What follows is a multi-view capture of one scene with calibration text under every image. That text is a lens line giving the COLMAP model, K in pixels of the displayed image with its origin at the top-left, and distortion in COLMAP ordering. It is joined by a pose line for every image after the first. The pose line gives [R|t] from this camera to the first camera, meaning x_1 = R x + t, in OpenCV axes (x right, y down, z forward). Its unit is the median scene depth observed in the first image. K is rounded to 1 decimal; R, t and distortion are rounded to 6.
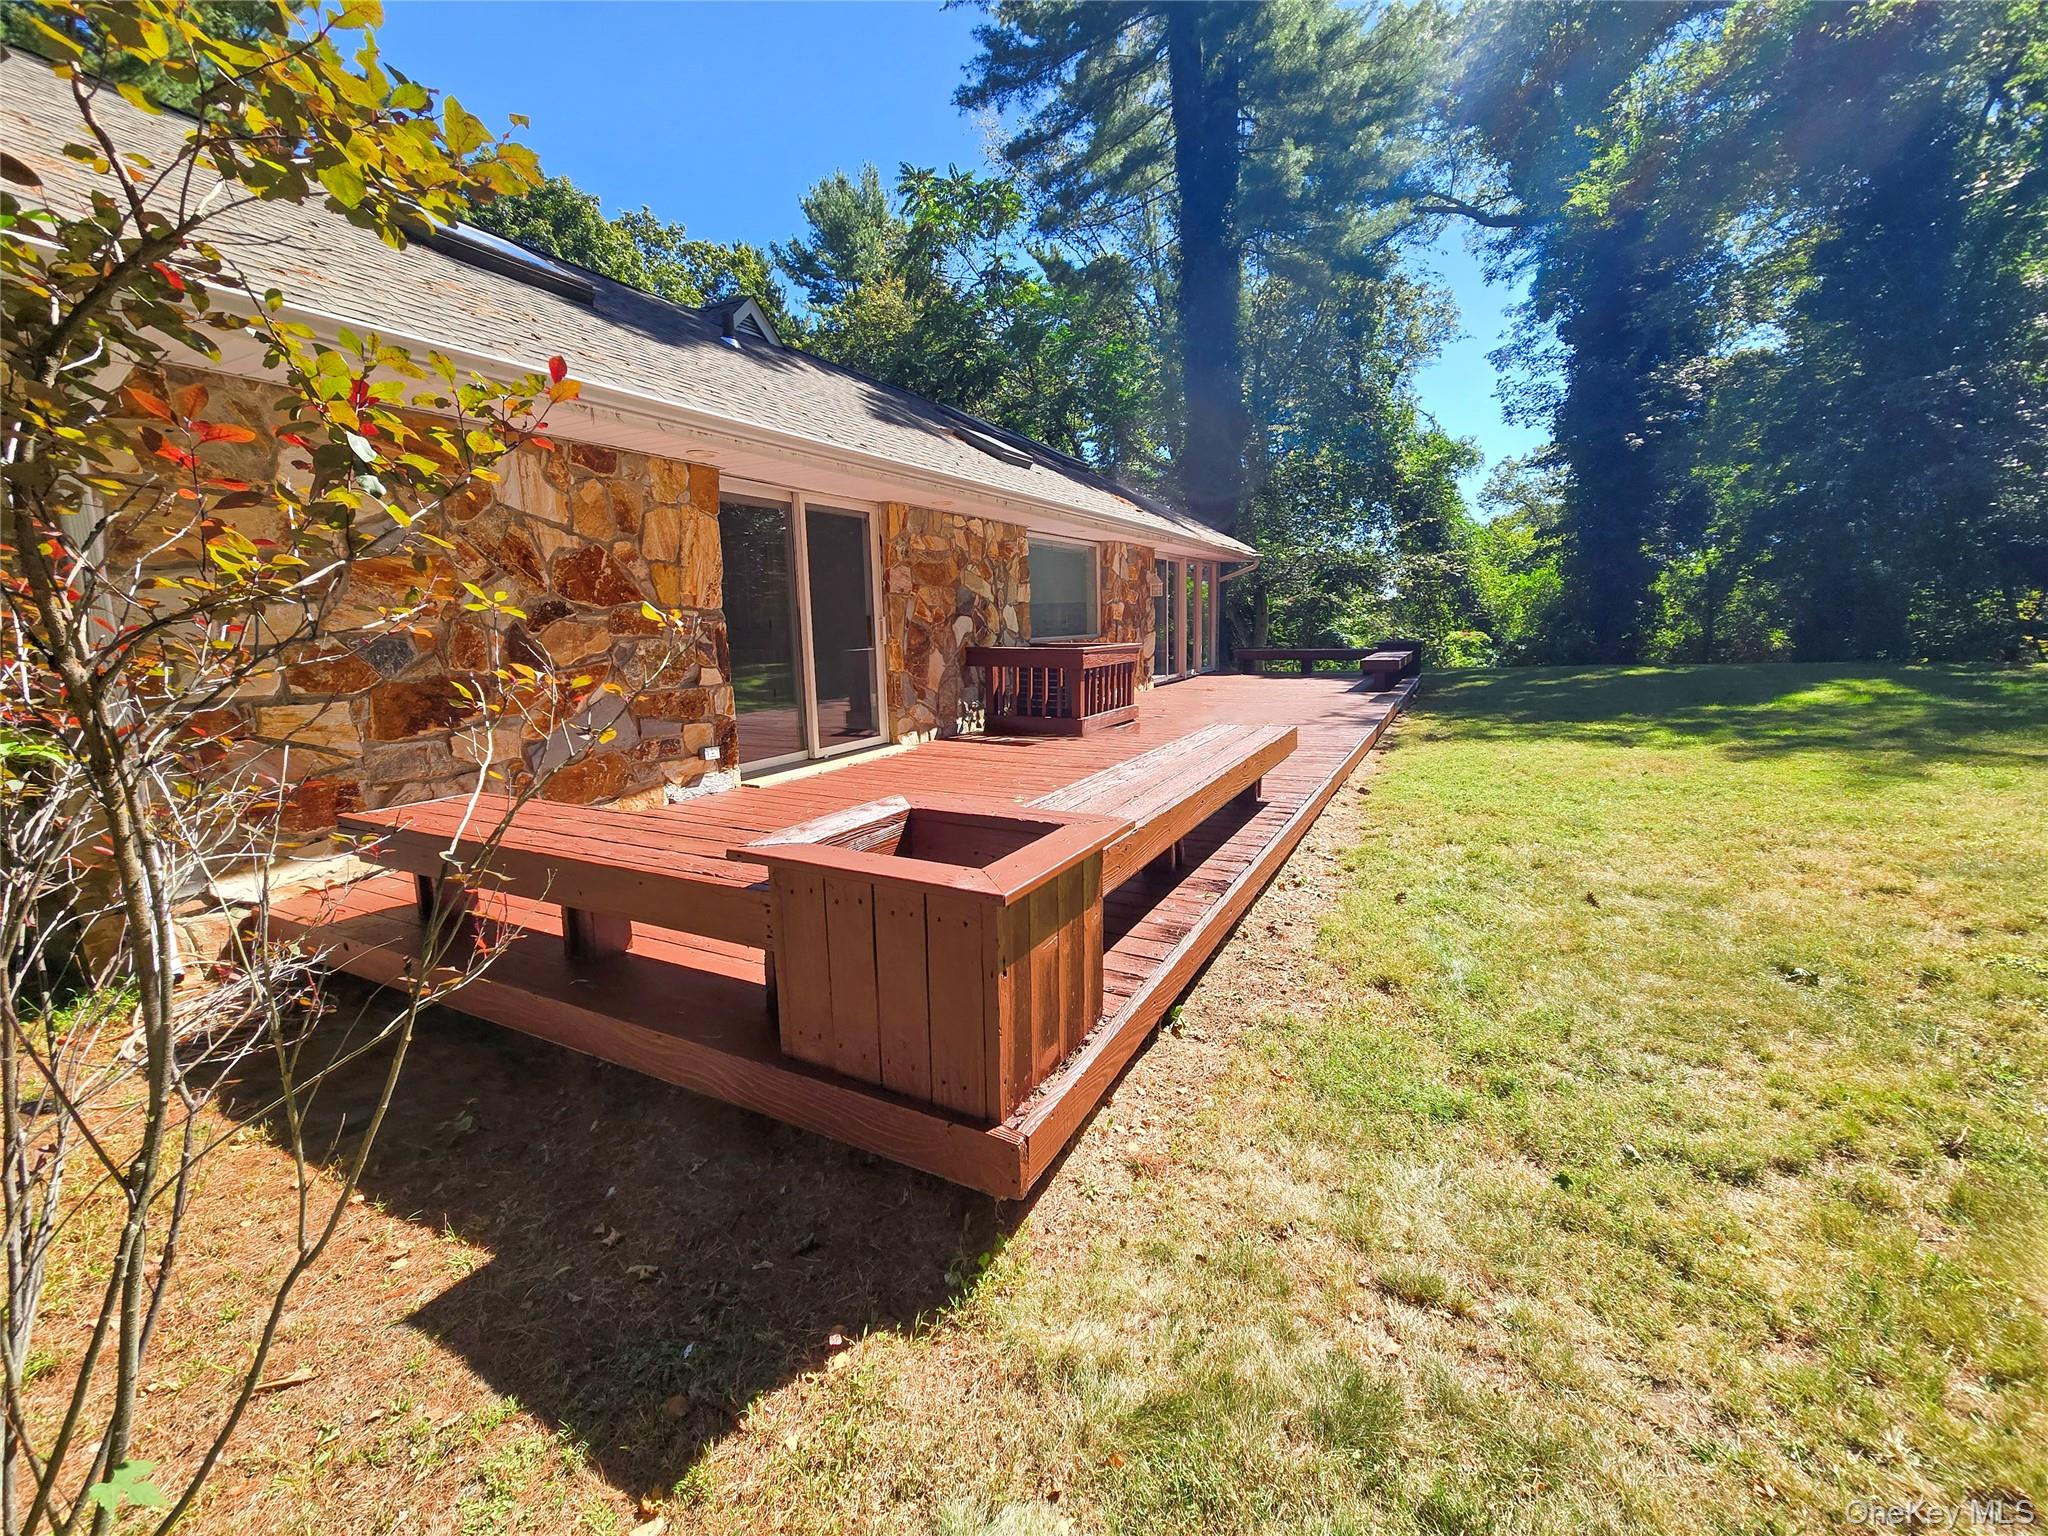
lens RADIAL K [[848.4, 0, 1021.8], [0, 848.4, 771.2], [0, 0, 1]] dist [0.001535, -0.000119]
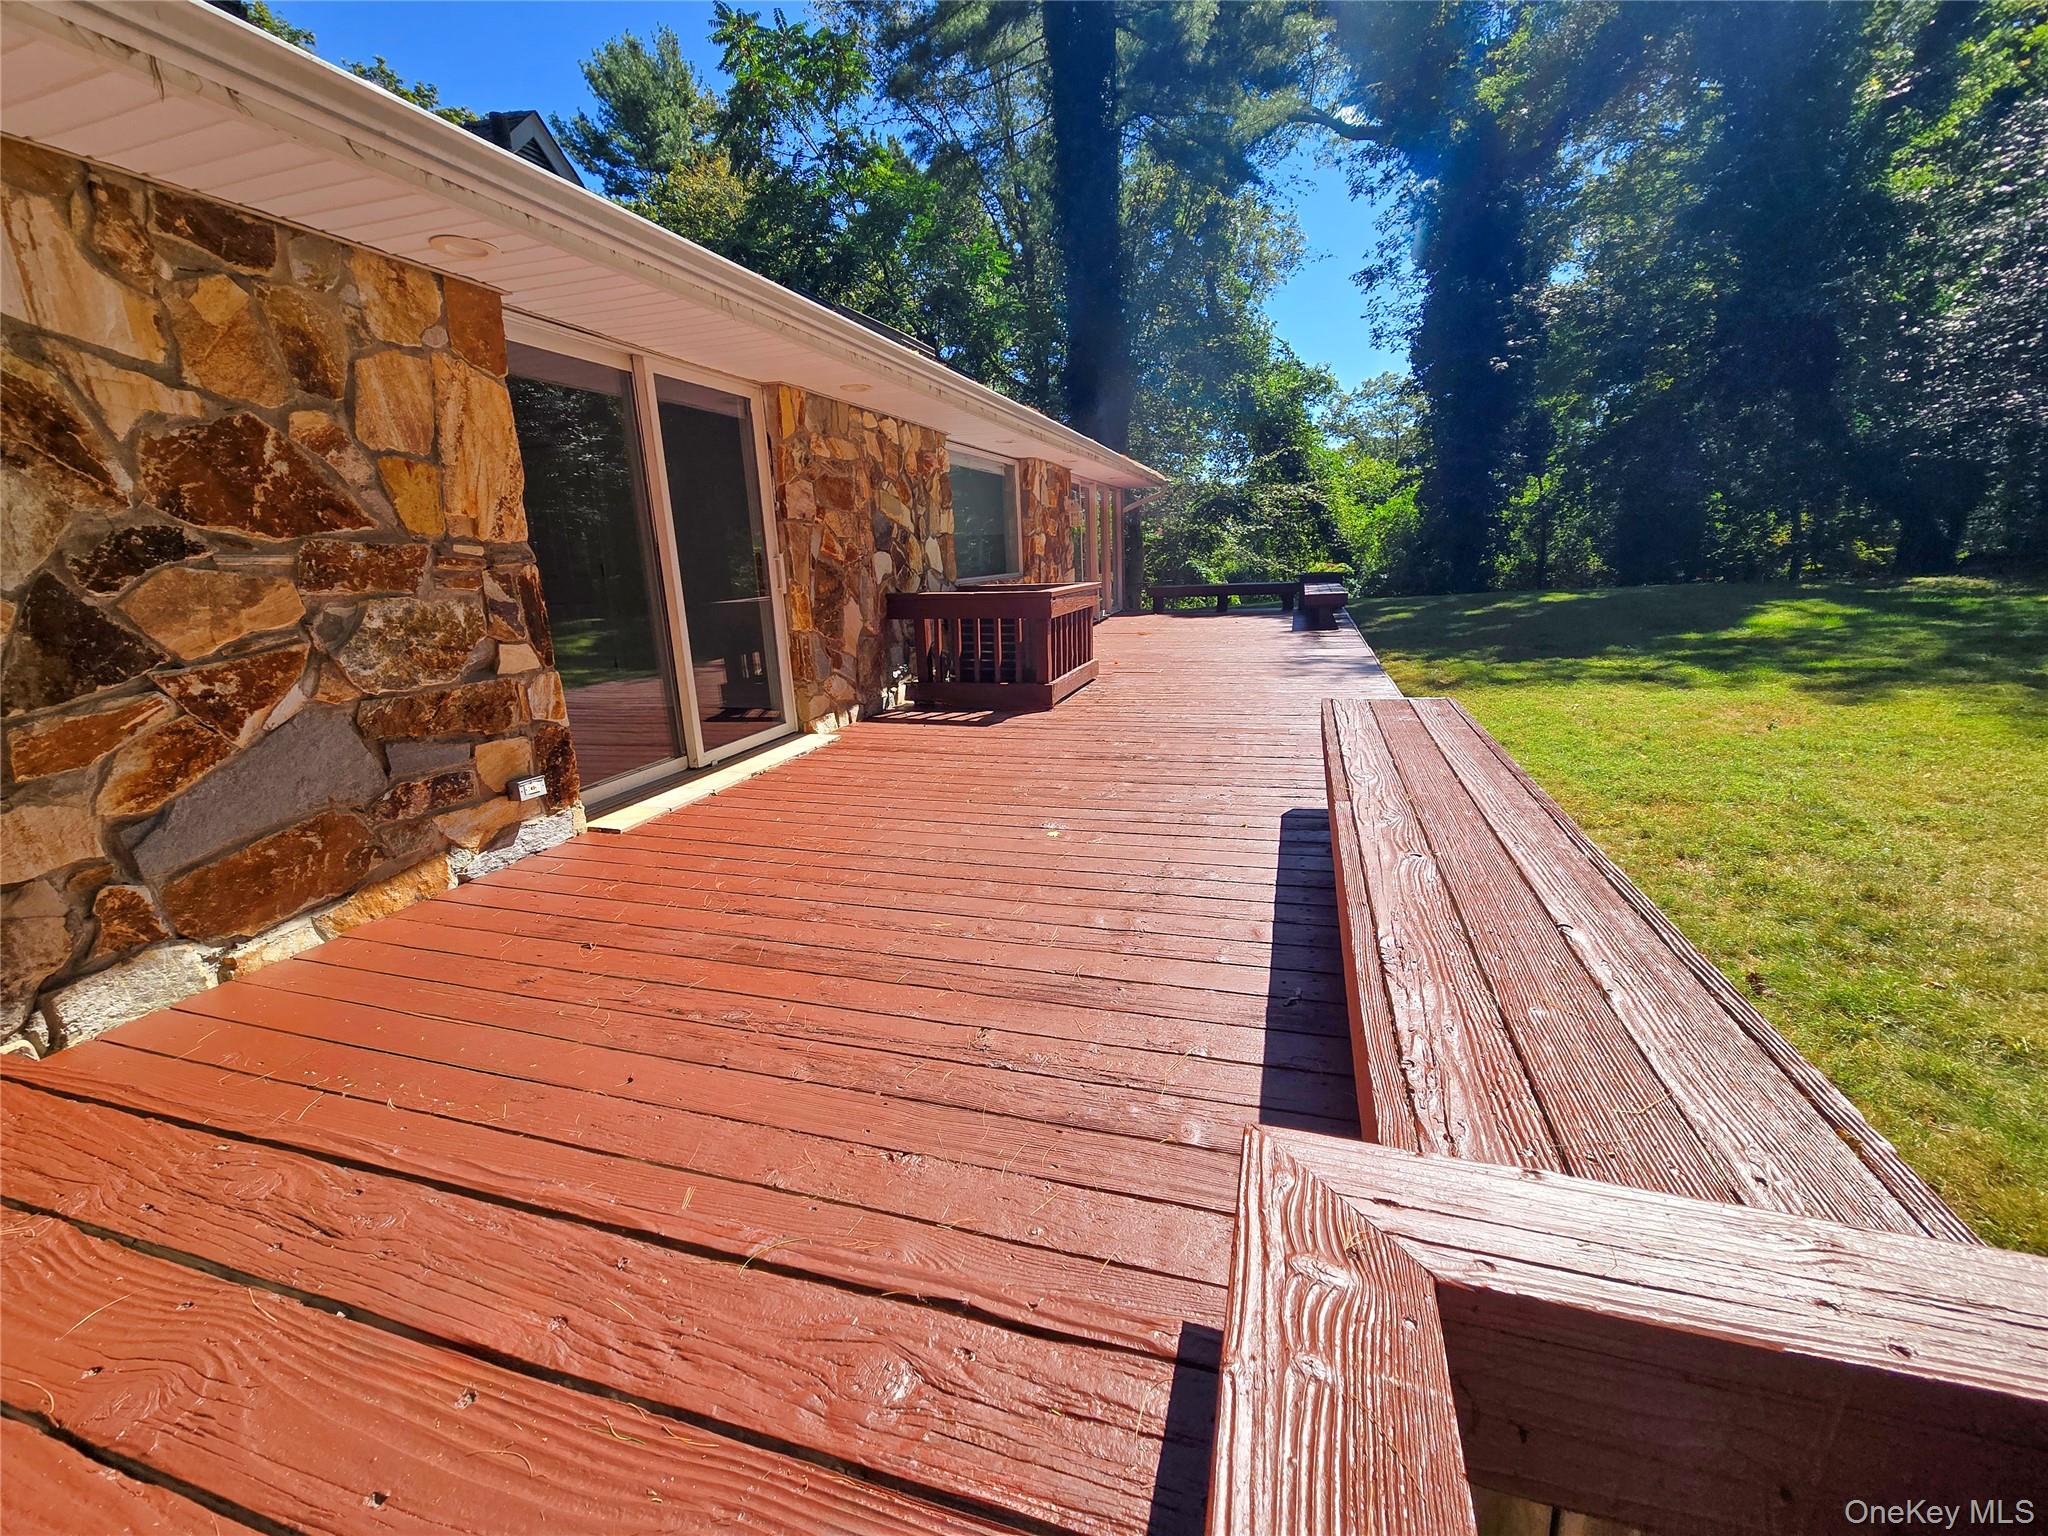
lens RADIAL K [[848.4, 0, 1026.3], [0, 848.4, 764.7], [0, 0, 1]] dist [0.001535, -0.000119]
pose [[0.982959, -0.063887, 0.172367, -0.081115], [0.053317, 0.996442, 0.065276, -0.037183], [-0.175924, -0.054974, 0.982868, 0.228561]]
